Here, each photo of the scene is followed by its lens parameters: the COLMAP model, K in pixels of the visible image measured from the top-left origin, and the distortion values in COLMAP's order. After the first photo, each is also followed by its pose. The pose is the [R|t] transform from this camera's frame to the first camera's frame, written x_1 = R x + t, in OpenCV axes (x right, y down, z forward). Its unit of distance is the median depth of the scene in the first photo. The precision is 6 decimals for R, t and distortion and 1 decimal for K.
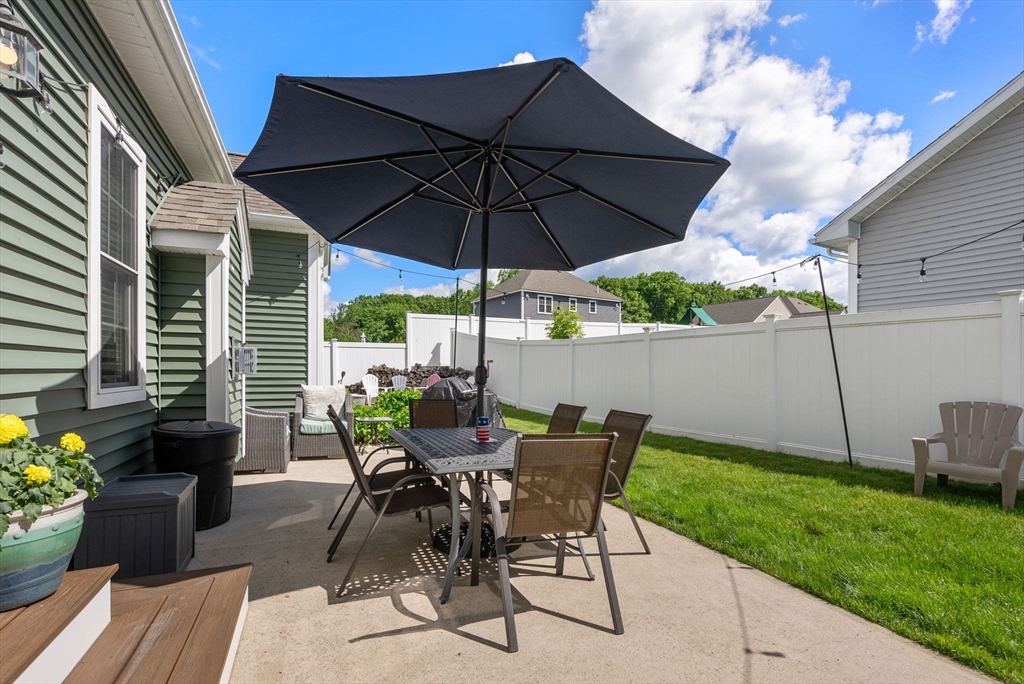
lens RADIAL K [[489.2, 0, 514.6], [0, 489.2, 371.7], [0, 0, 1]] dist [-0.001085, 0.000030]
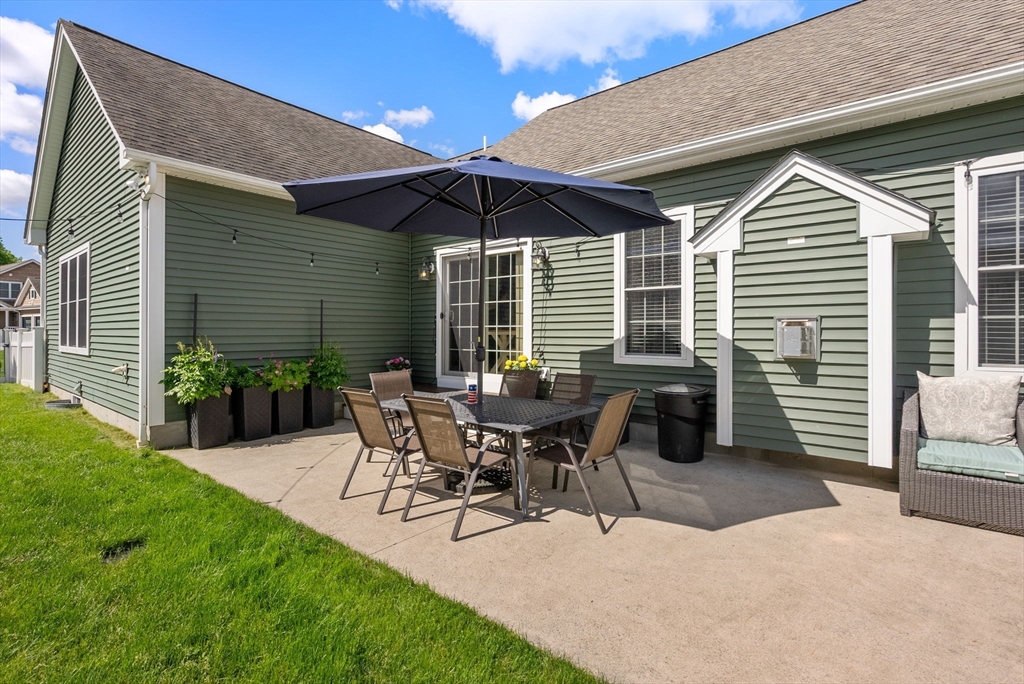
lens RADIAL K [[478.5, 0, 518.8], [0, 478.5, 328.5], [0, 0, 1]] dist [-0.004492, 0.000240]
pose [[-0.877451, -0.008116, -0.479598, 0.515116], [-0.004807, 0.999955, -0.008128, -0.053232], [0.479643, -0.004827, -0.877451, 2.525024]]
